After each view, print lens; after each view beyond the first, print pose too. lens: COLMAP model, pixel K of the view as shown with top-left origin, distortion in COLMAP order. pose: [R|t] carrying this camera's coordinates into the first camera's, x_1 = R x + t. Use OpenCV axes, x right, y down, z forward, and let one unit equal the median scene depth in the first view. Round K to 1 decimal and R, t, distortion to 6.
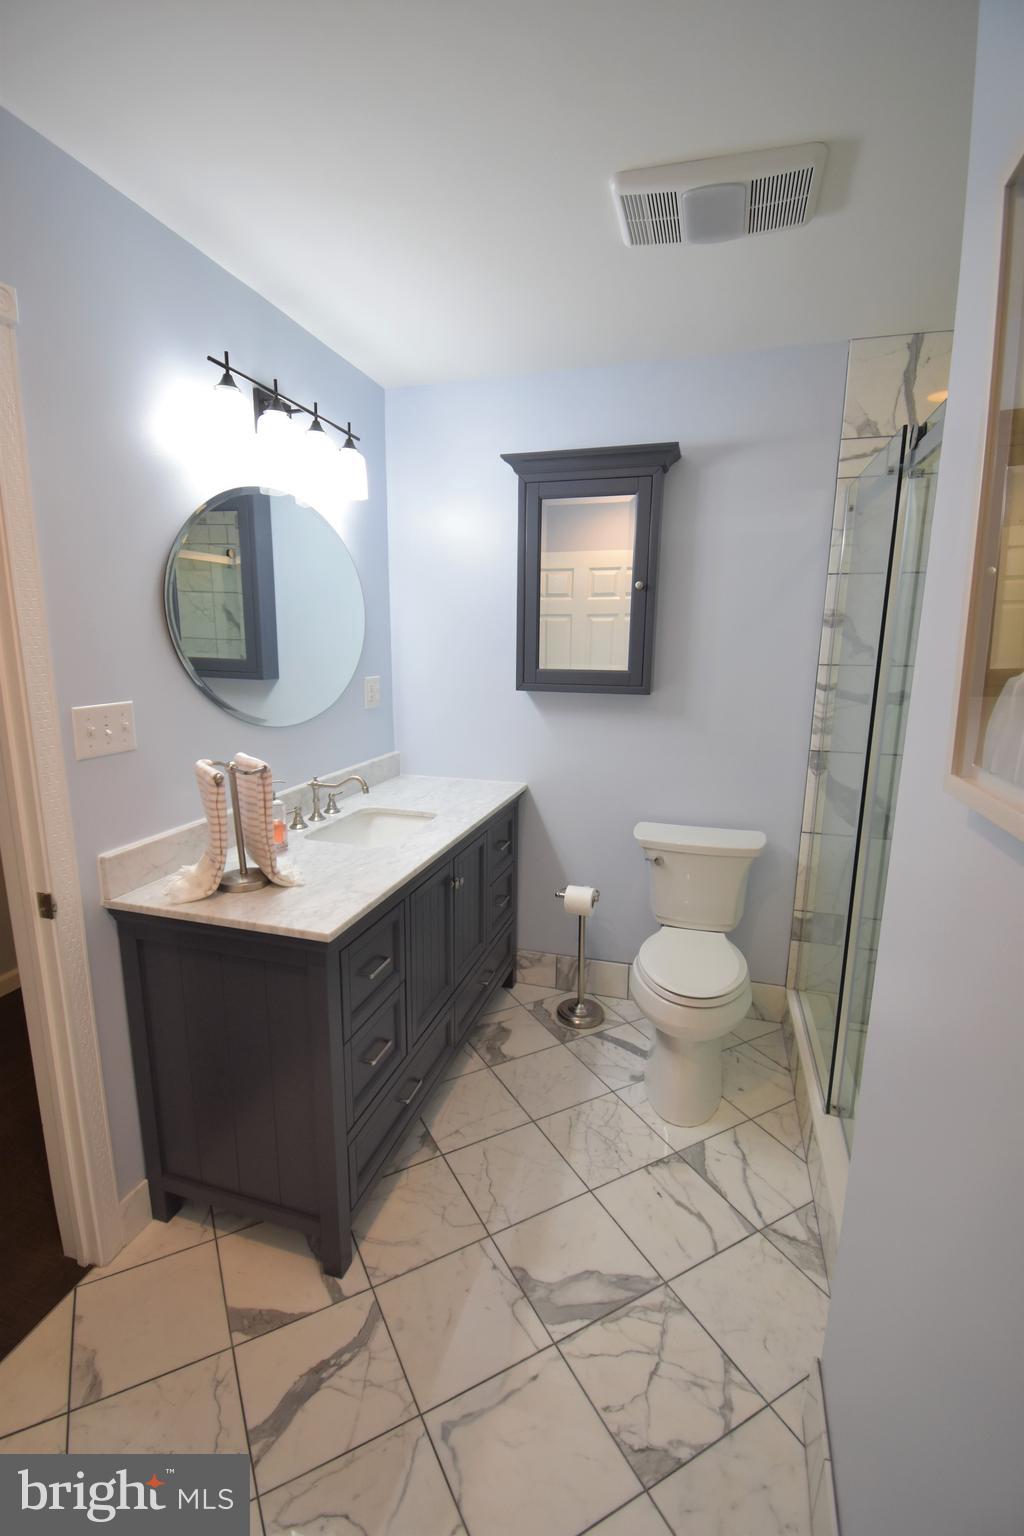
lens RADIAL K [[679.2, 0, 506.4], [0, 679.2, 776.7], [0, 0, 1]] dist [0.021846, -0.028112]
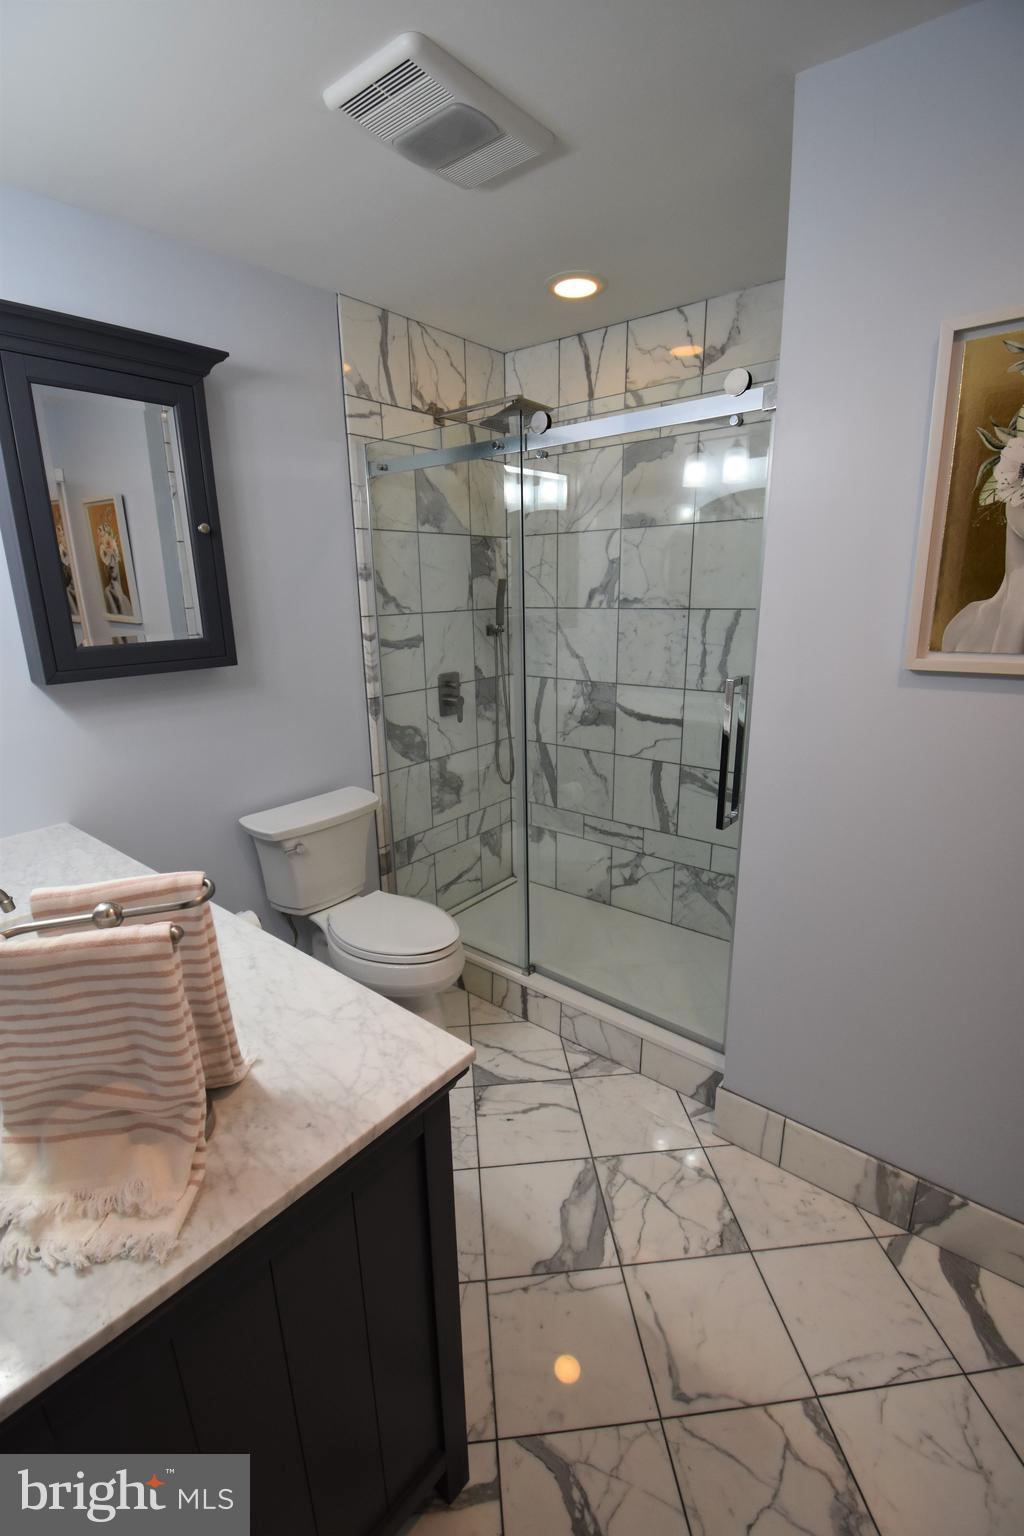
lens RADIAL K [[679.2, 0, 506.4], [0, 679.2, 776.7], [0, 0, 1]] dist [0.021846, -0.028112]
pose [[0.389532, -0.265120, 0.882030, -0.545878], [0.209940, 0.958021, 0.195245, -0.105290], [-0.896766, 0.109119, 0.428839, 0.462864]]
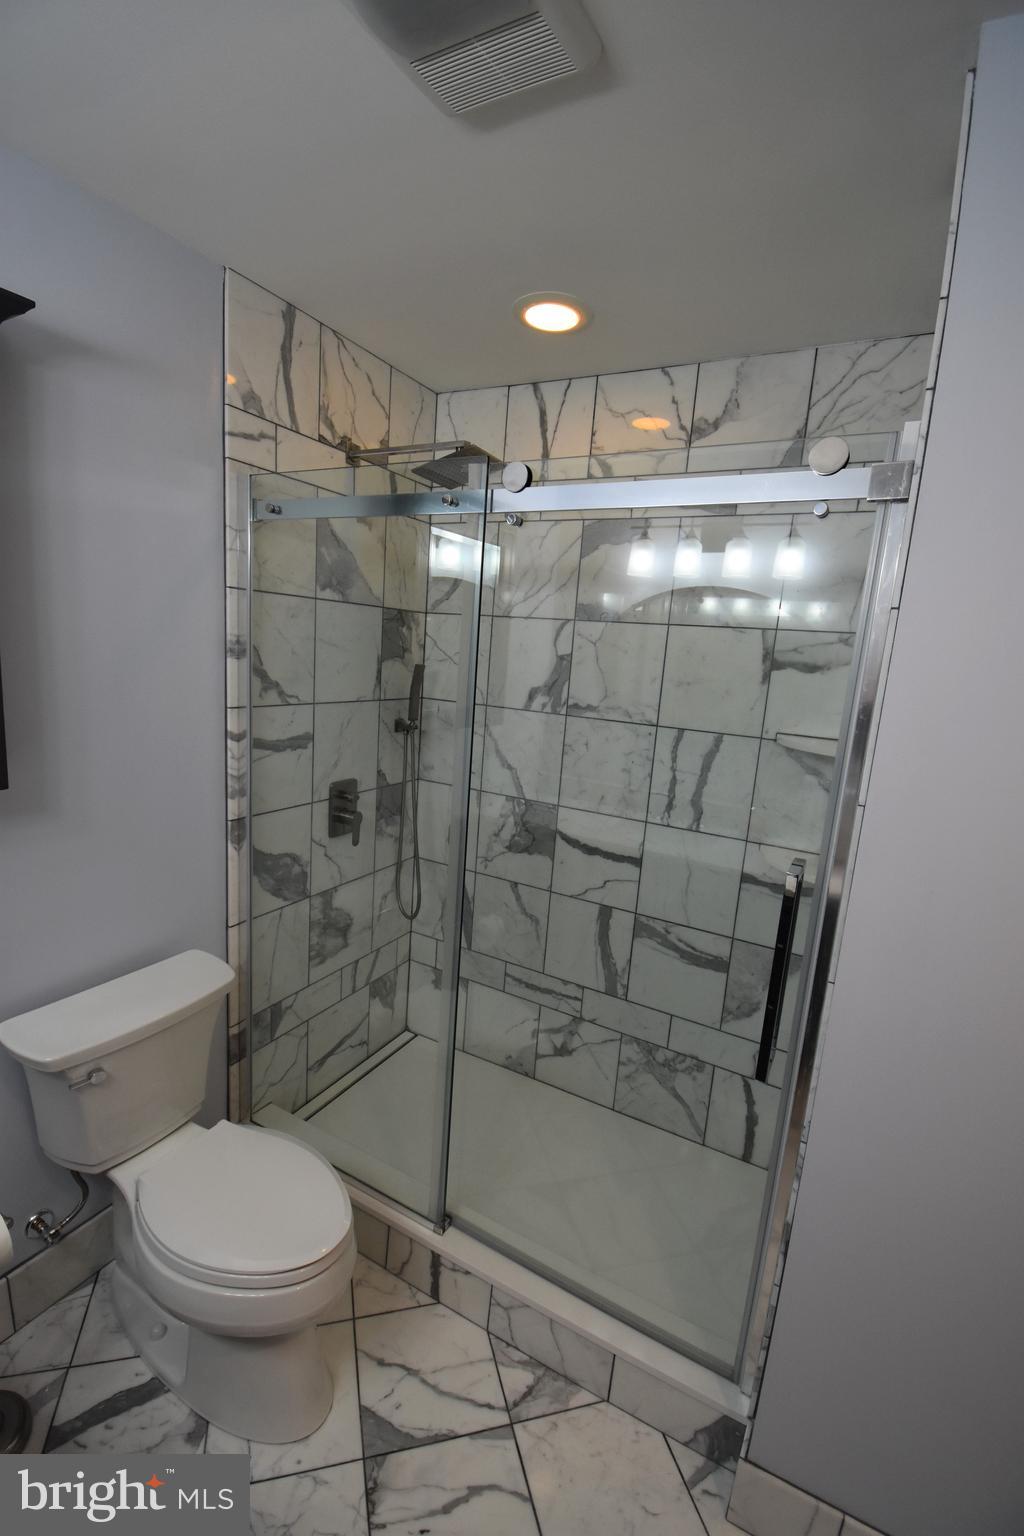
lens RADIAL K [[679.2, 0, 506.4], [0, 679.2, 776.7], [0, 0, 1]] dist [0.021846, -0.028112]
pose [[0.221096, -0.176096, 0.959222, -0.246700], [0.132212, 0.979895, 0.149417, -0.197750], [-0.966249, 0.093785, 0.239932, 0.655854]]
